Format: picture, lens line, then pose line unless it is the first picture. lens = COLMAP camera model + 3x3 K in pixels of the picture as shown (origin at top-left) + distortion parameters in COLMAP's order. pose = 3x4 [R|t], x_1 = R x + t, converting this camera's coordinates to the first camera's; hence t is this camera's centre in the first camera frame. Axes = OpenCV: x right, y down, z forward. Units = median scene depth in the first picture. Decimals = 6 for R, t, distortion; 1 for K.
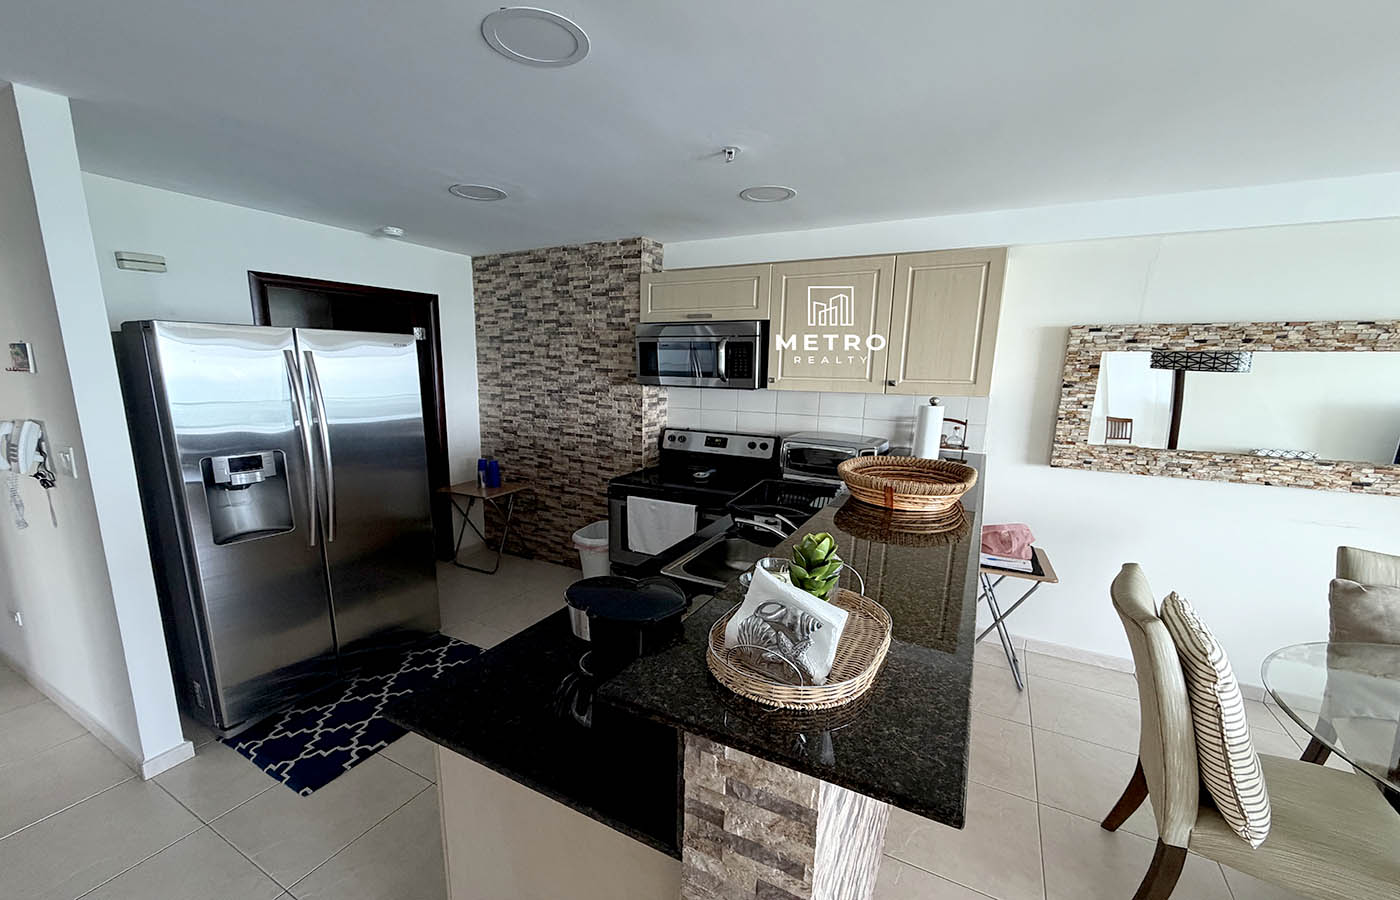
lens RADIAL K [[554.1, 0, 695.6], [0, 554.1, 488.2], [0, 0, 1]] dist [-0.000031, -0.000094]
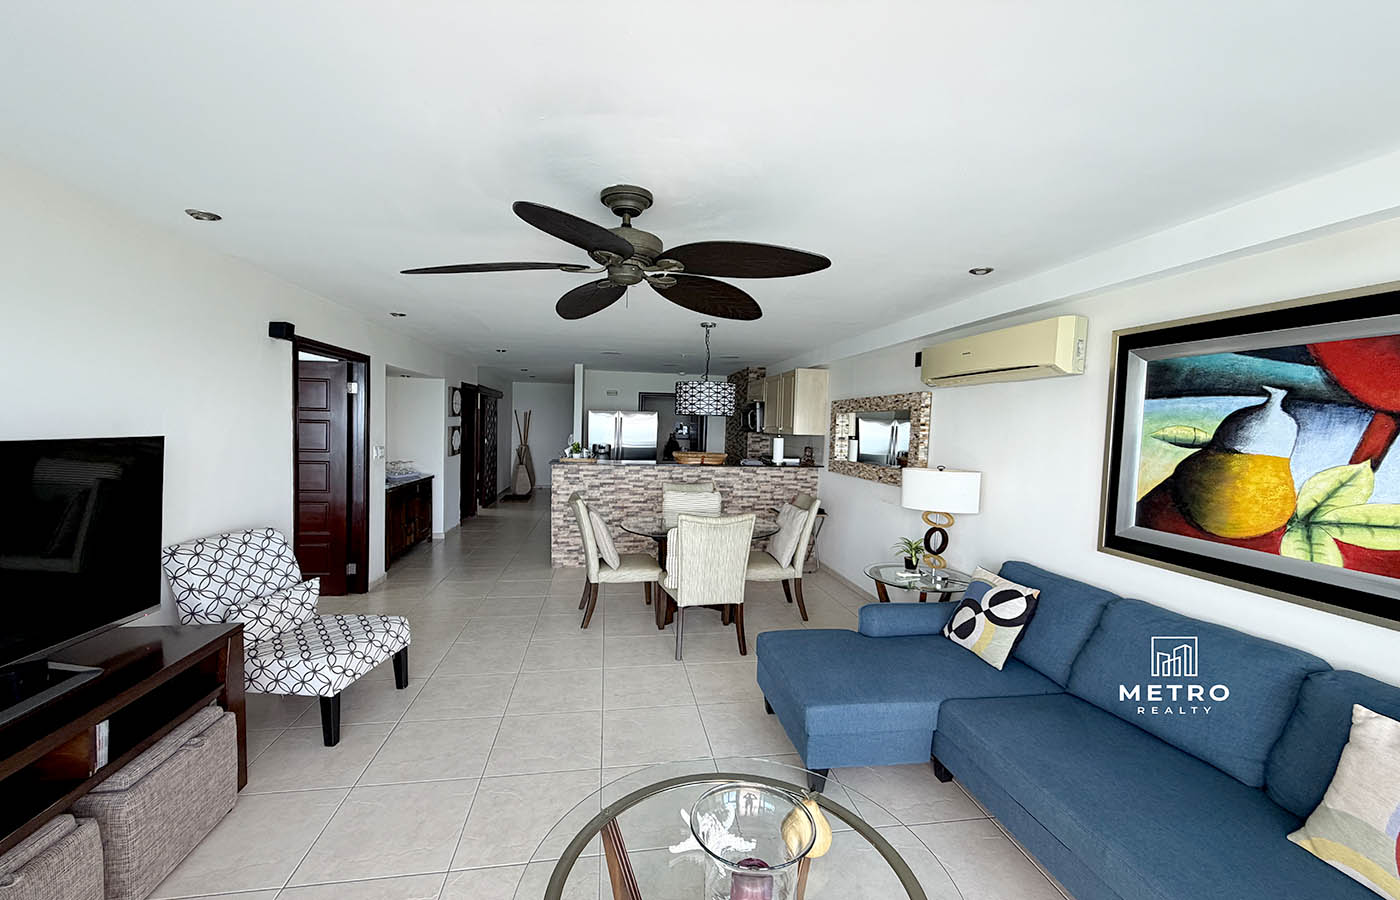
lens RADIAL K [[559.9, 0, 697.3], [0, 559.9, 477.0], [0, 0, 1]] dist [0.000022, 0.000004]
pose [[0.607487, 0.067904, -0.791422, 1.571769], [-0.177432, 0.982765, -0.051873, 0.136301], [0.774259, 0.171936, 0.609065, -0.456392]]
